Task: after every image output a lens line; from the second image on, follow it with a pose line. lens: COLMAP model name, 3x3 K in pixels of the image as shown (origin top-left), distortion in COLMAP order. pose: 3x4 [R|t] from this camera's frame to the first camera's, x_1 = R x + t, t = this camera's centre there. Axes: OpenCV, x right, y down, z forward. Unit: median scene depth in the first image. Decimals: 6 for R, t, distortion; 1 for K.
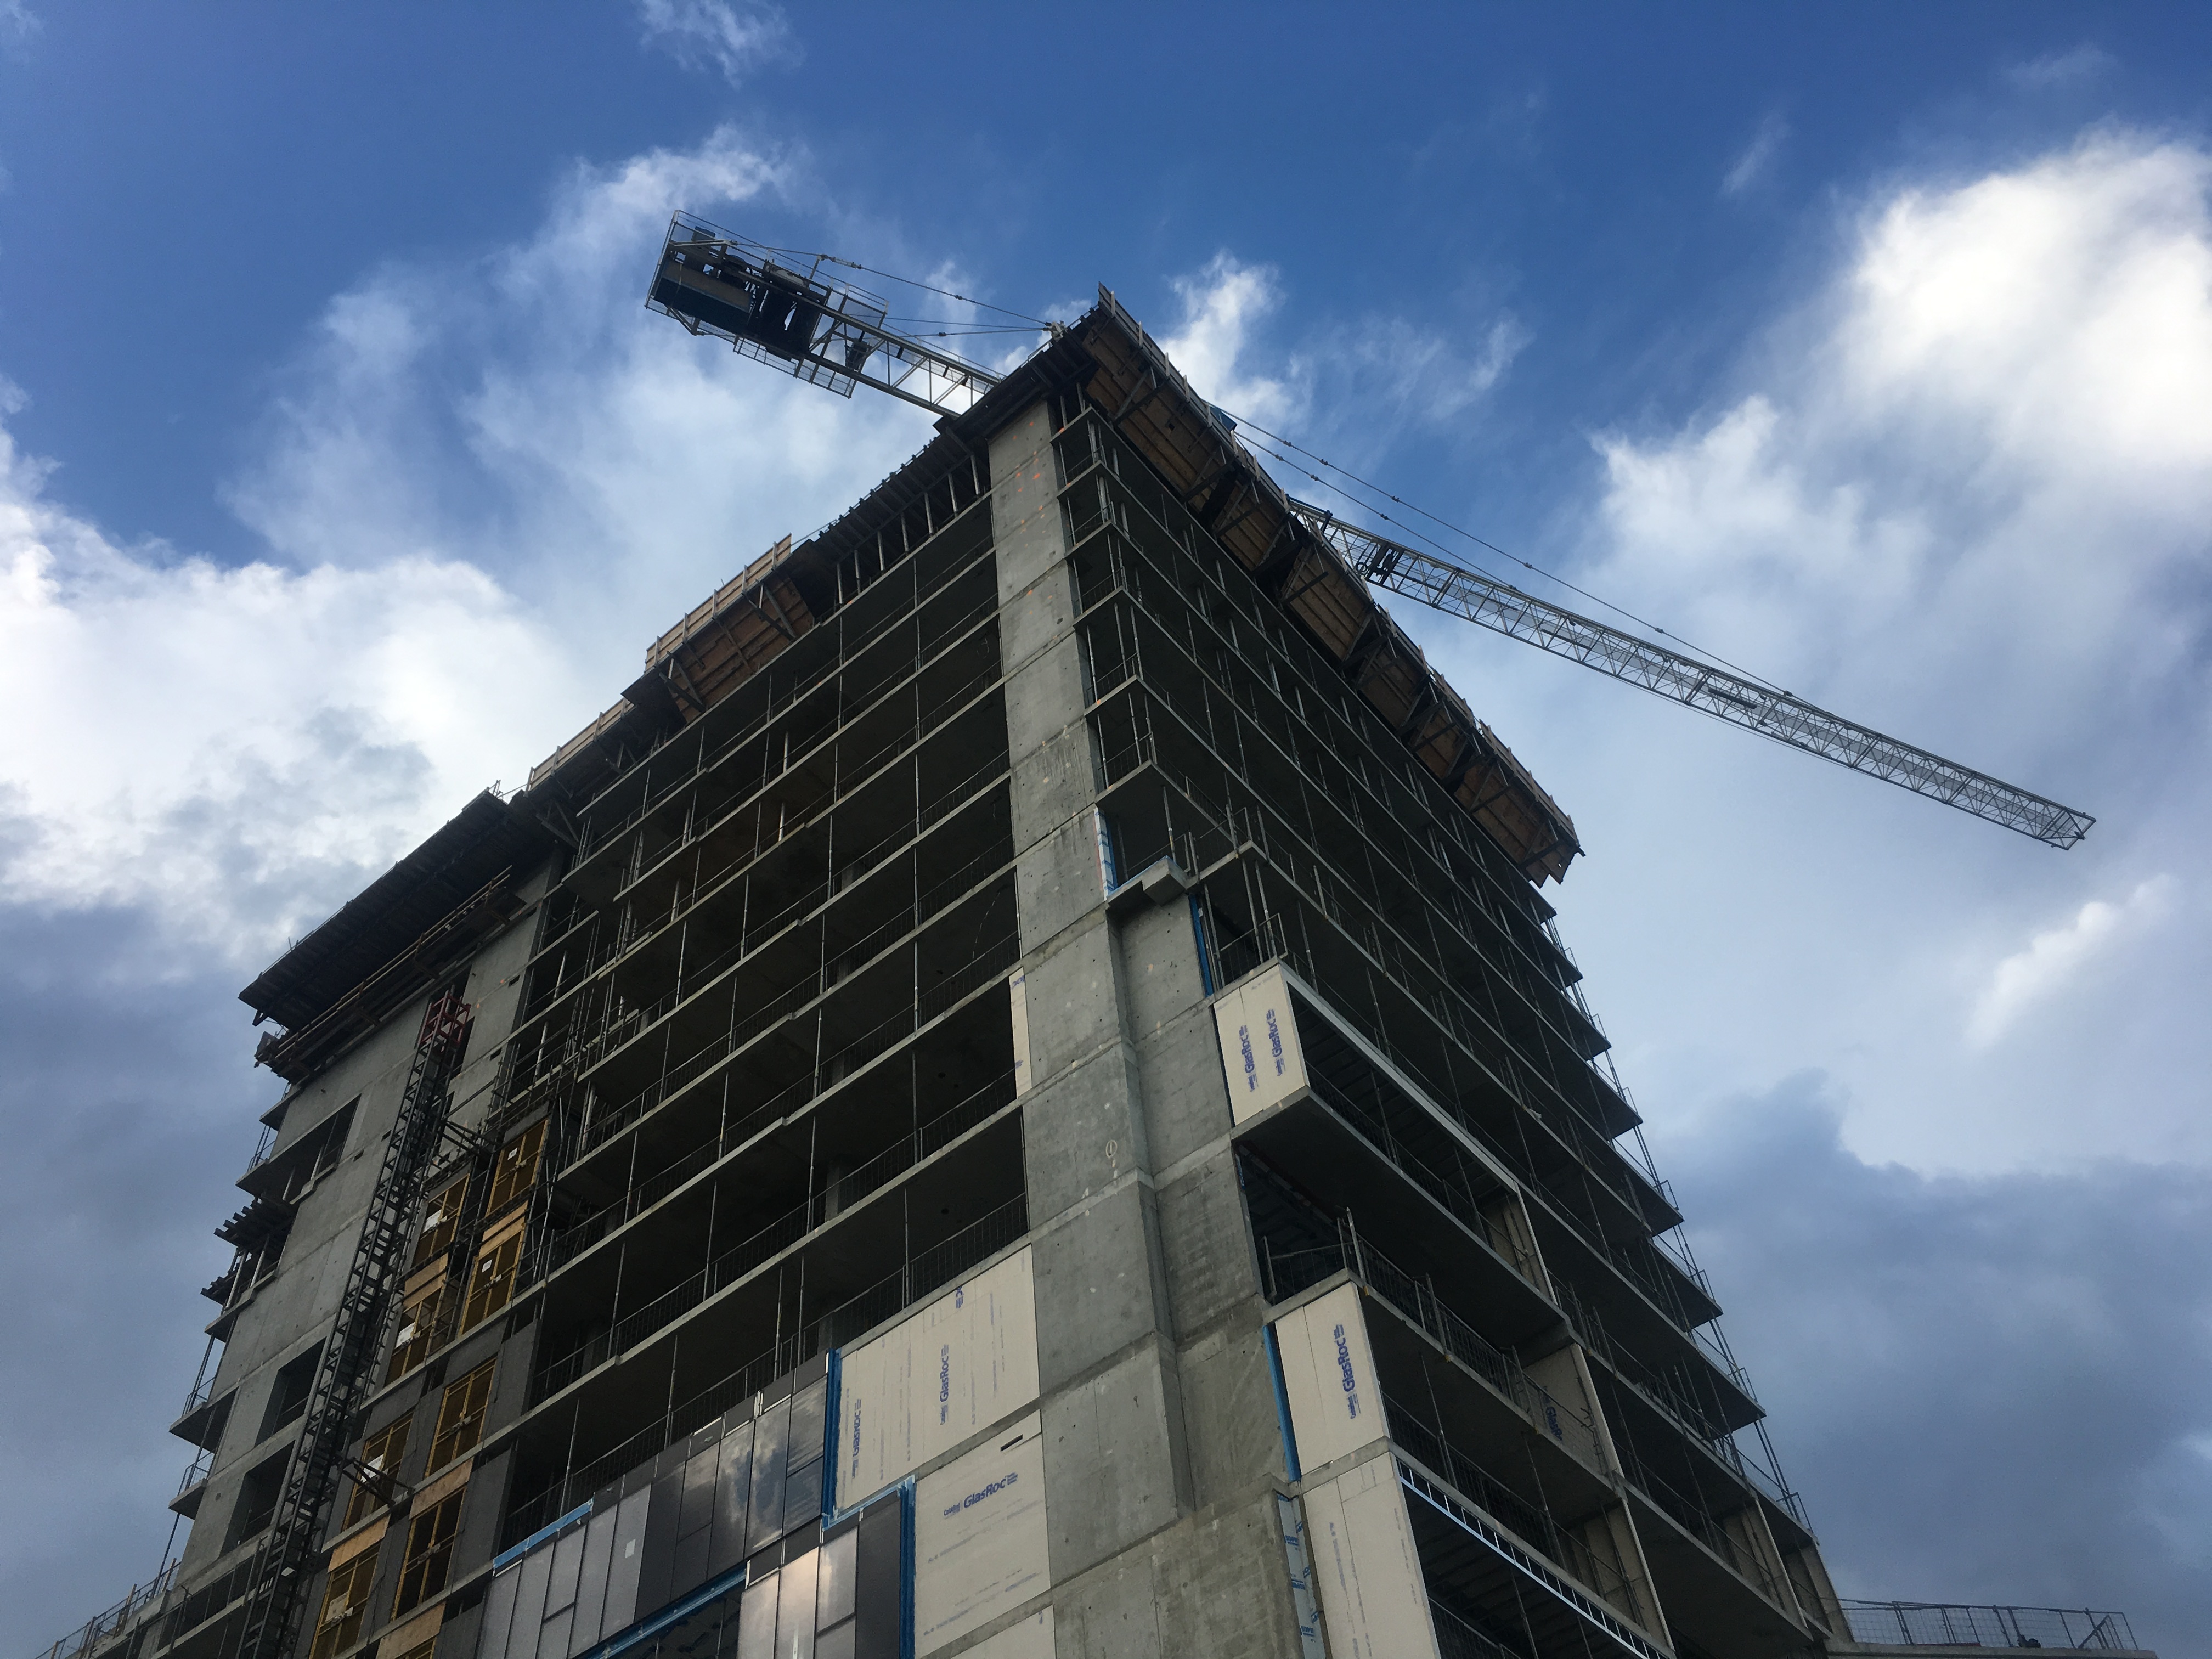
lens RADIAL K [[1880.4, 0, 1109.1], [0, 1880.4, 818.9], [0, 0, 1]] dist [0.082844, -0.120017]
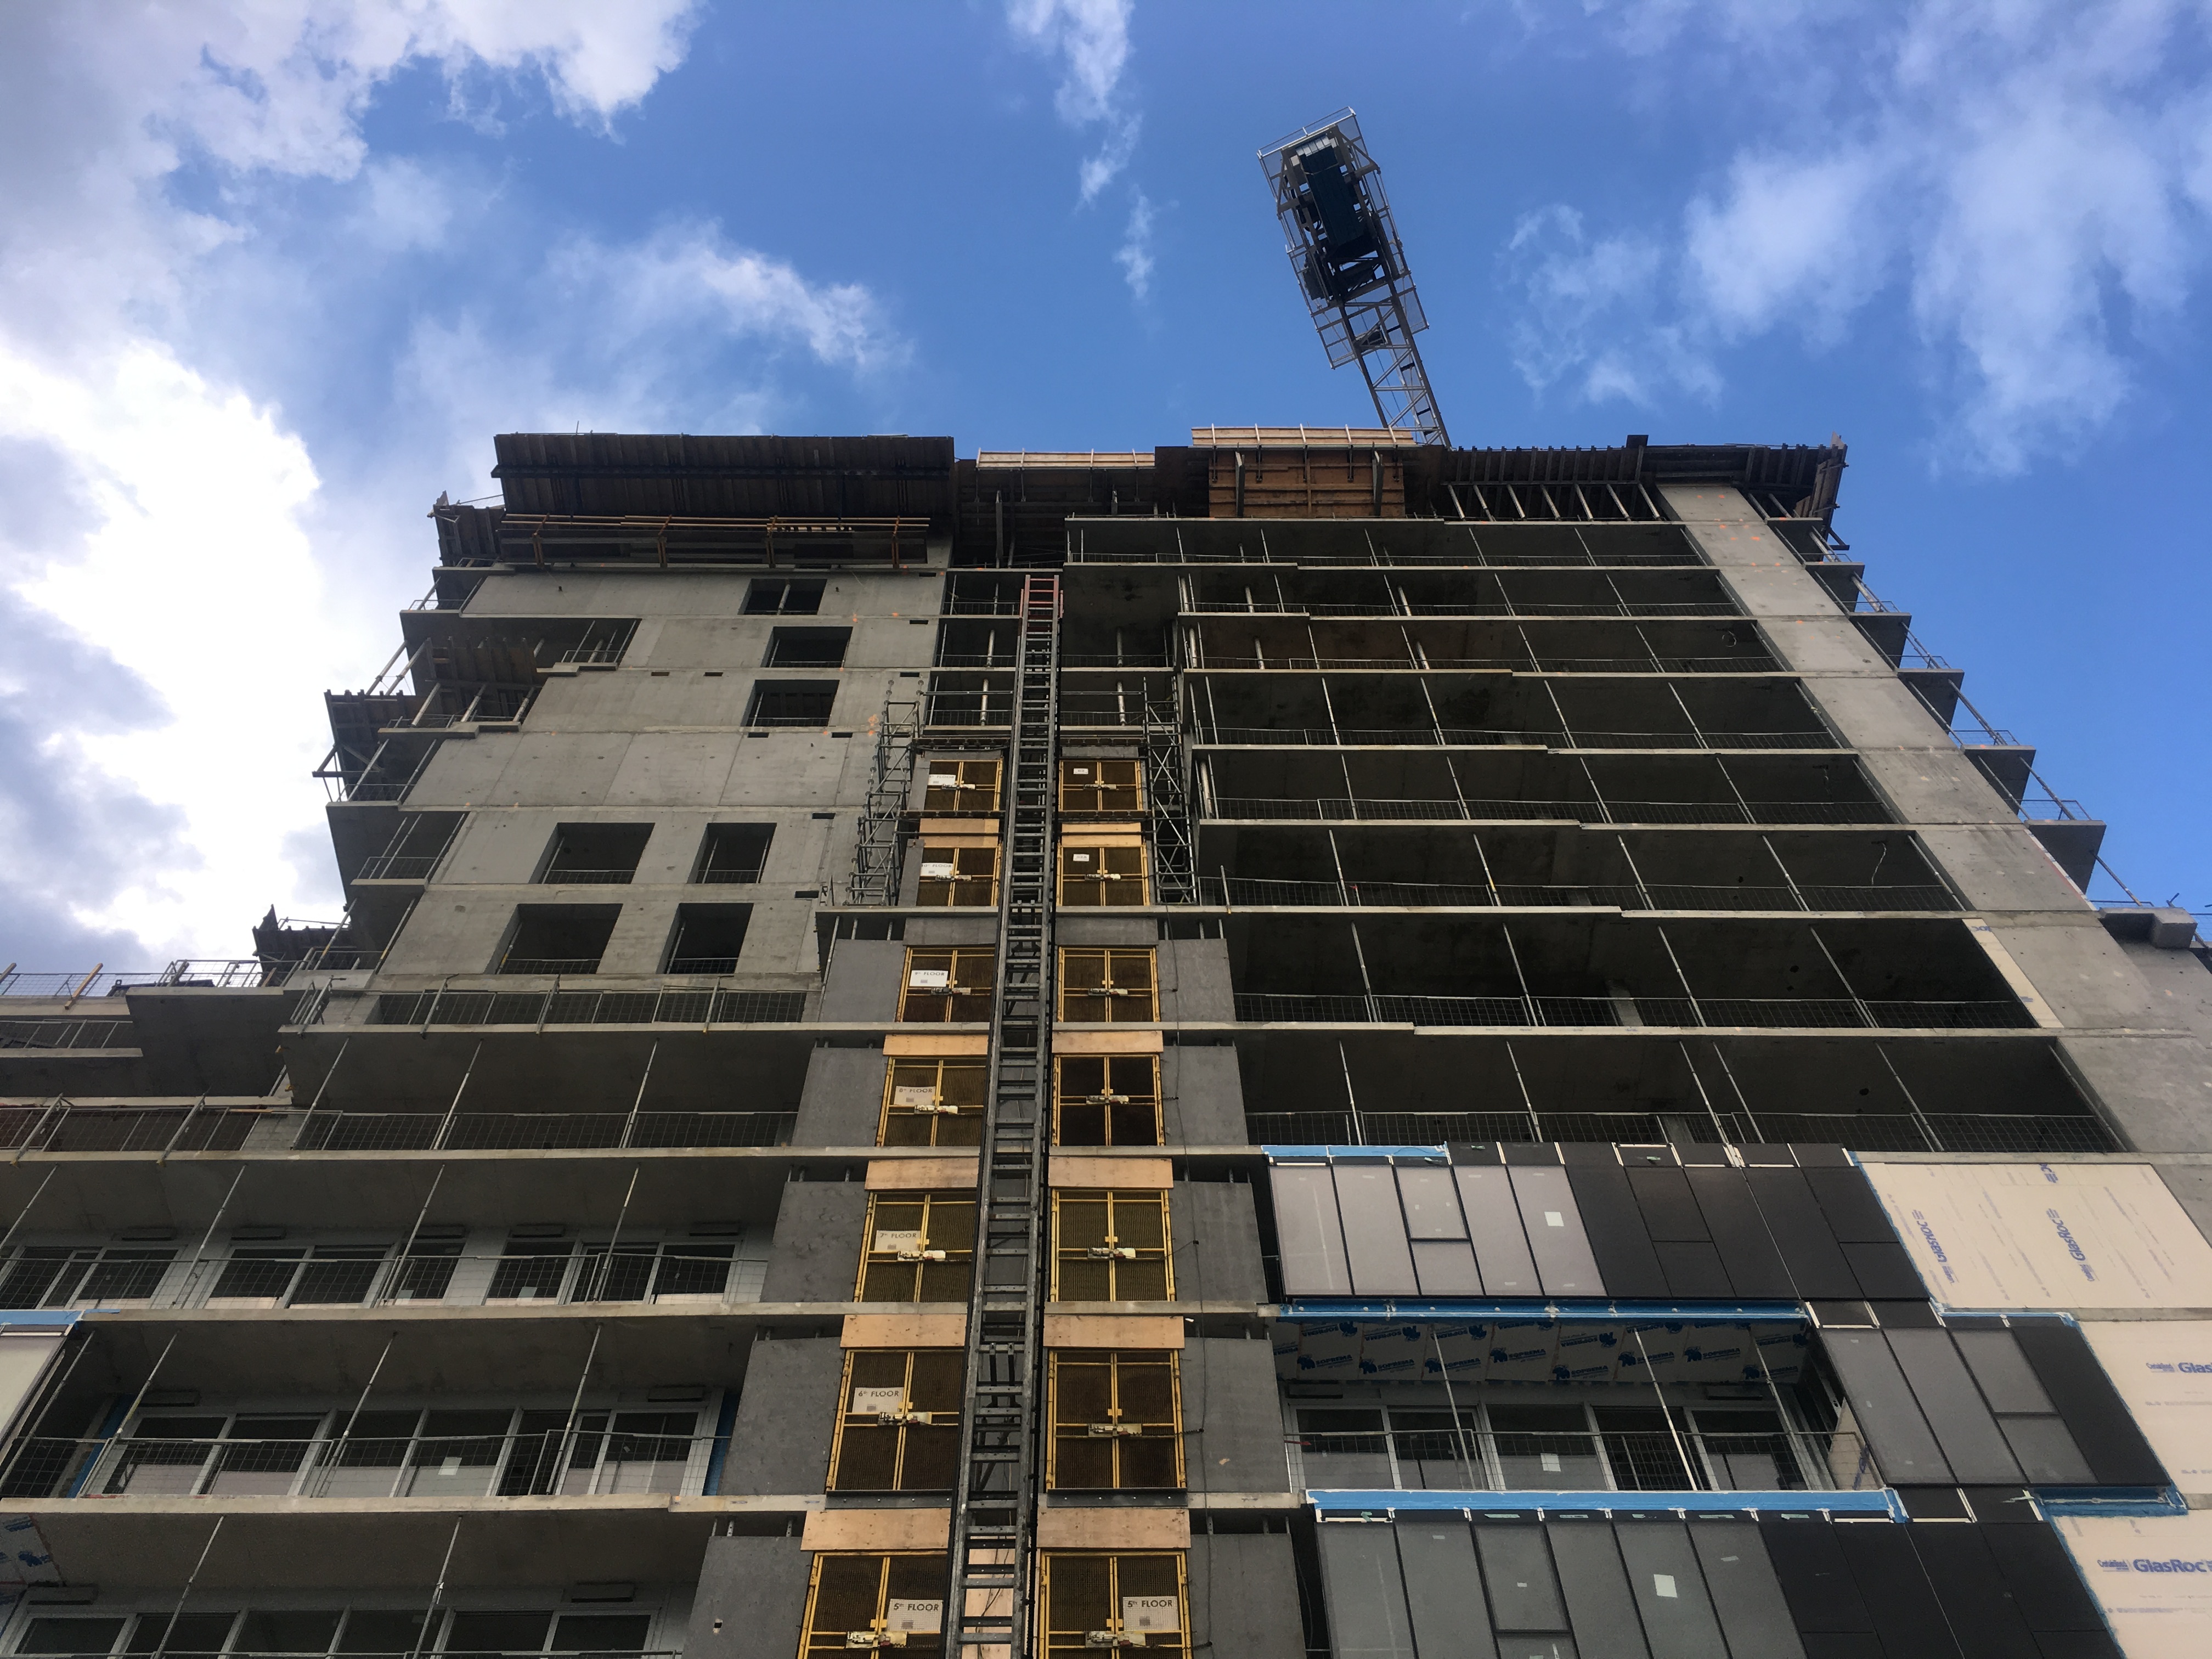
lens RADIAL K [[1880.4, 0, 1109.1], [0, 1880.4, 818.9], [0, 0, 1]] dist [0.082844, -0.120017]
pose [[0.770417, 0.584456, 0.254692, -0.737836], [-0.535086, 0.809963, -0.240089, 0.566070], [-0.346613, 0.048687, 0.936744, 0.310596]]
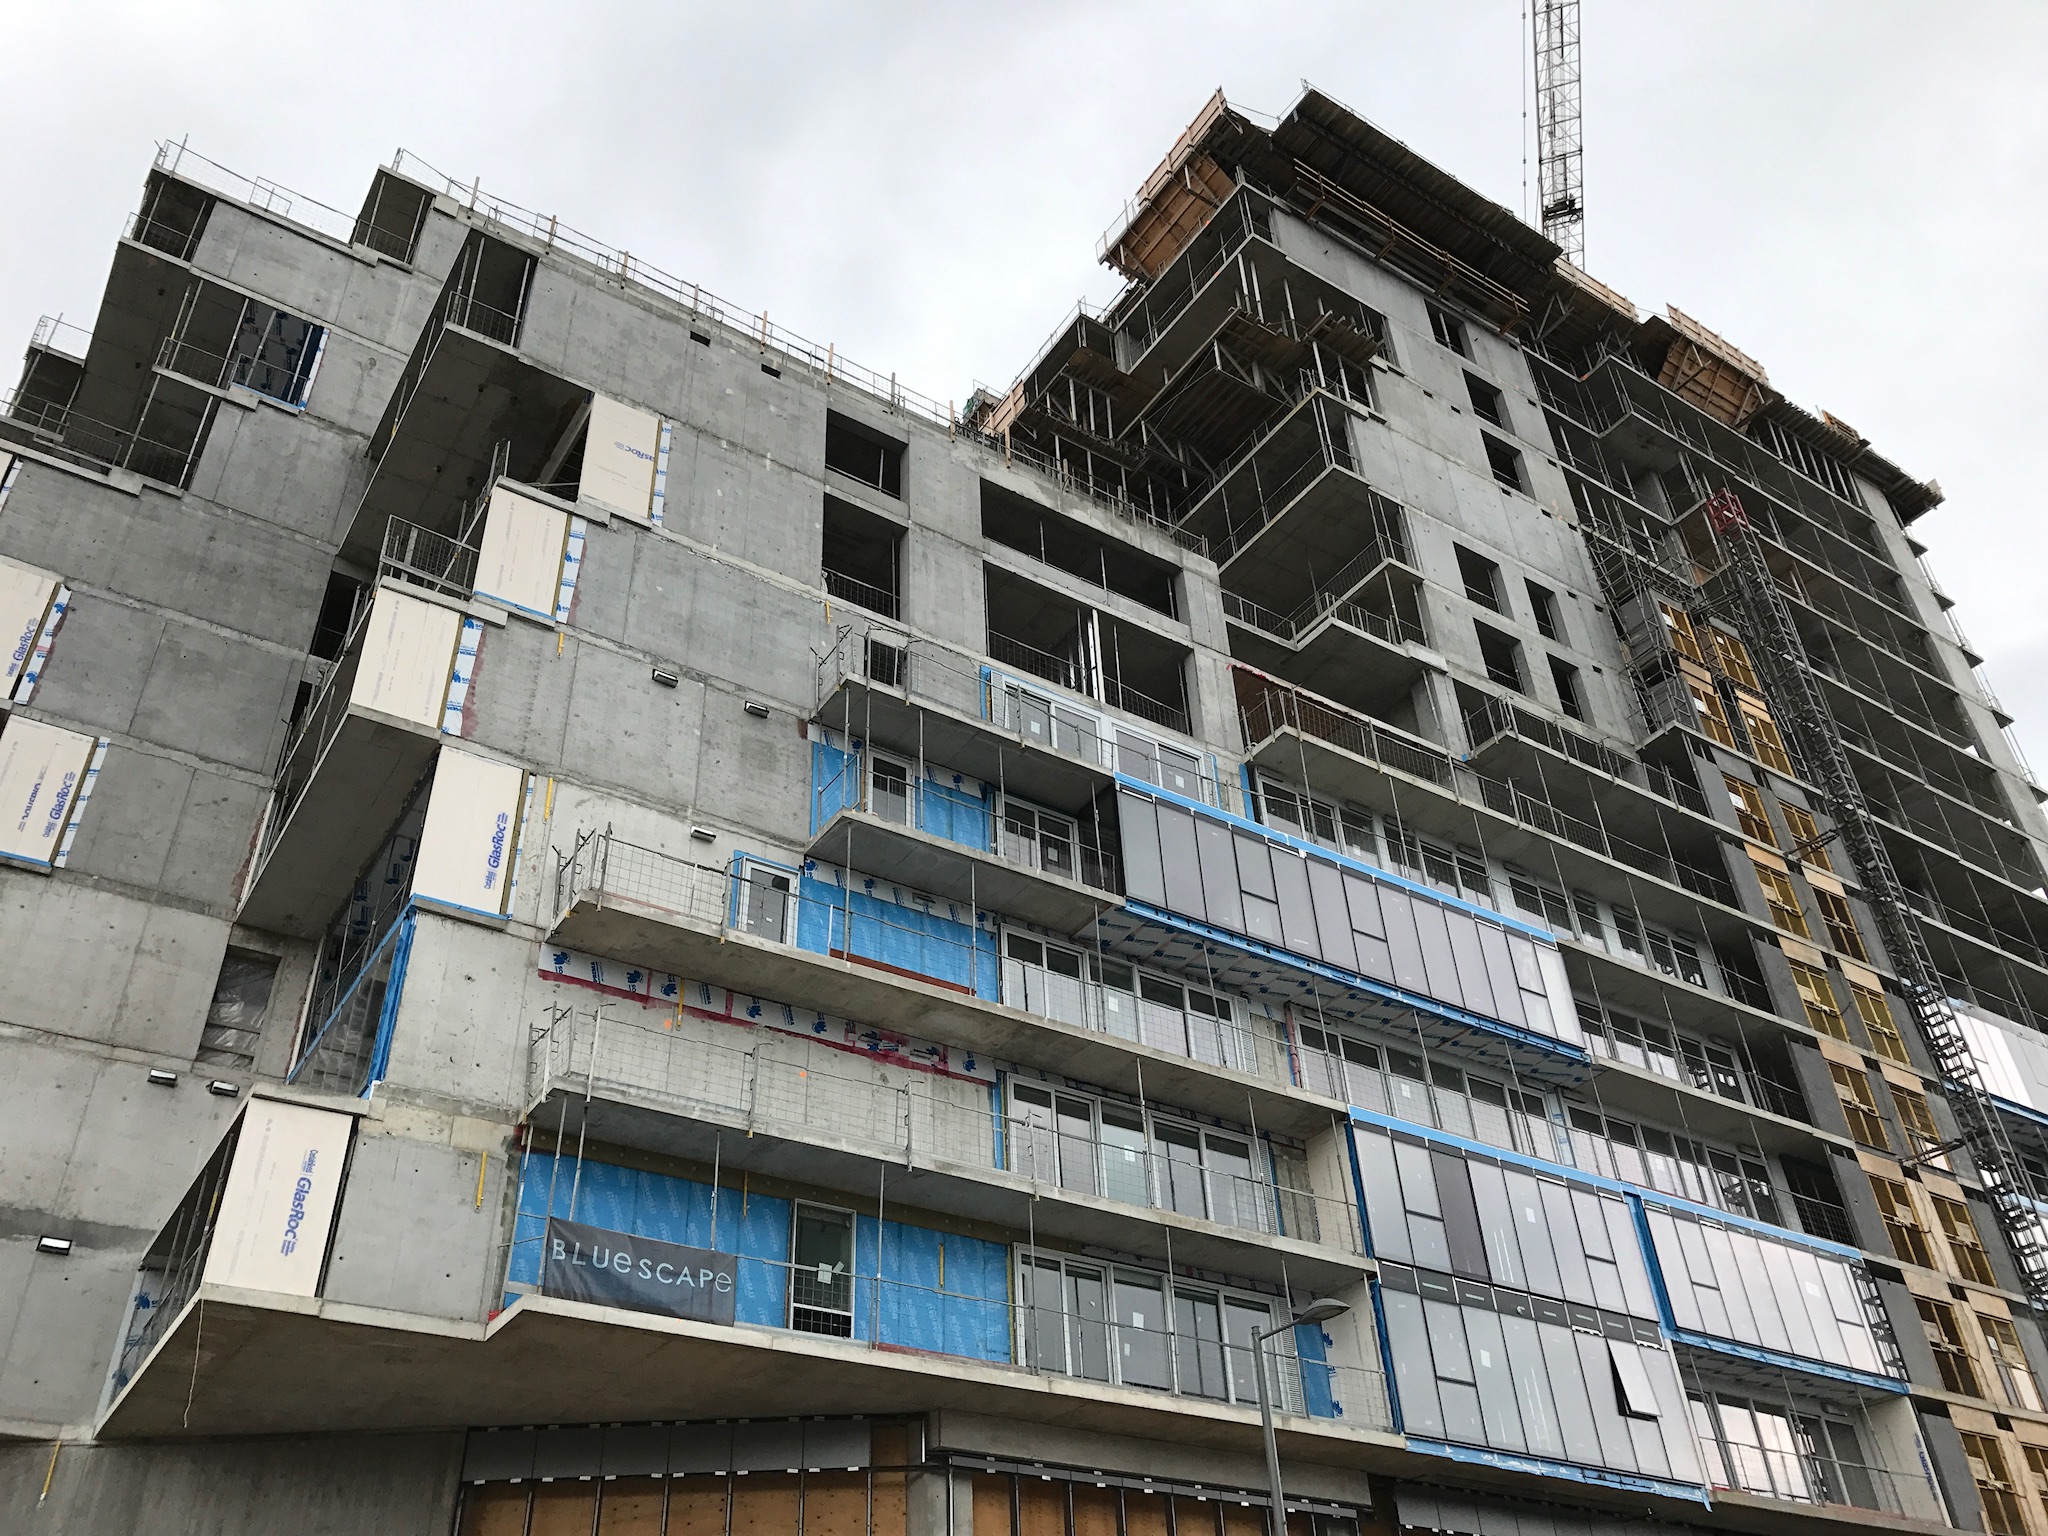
lens RADIAL K [[1619.3, 0, 1001.9], [0, 1619.3, 764.3], [0, 0, 1]] dist [0.050876, -0.001608]
pose [[0.311909, 0.615221, 0.724028, -1.855727], [-0.751330, 0.626160, -0.208390, 1.264647], [-0.581563, -0.478985, 0.657539, 0.705468]]
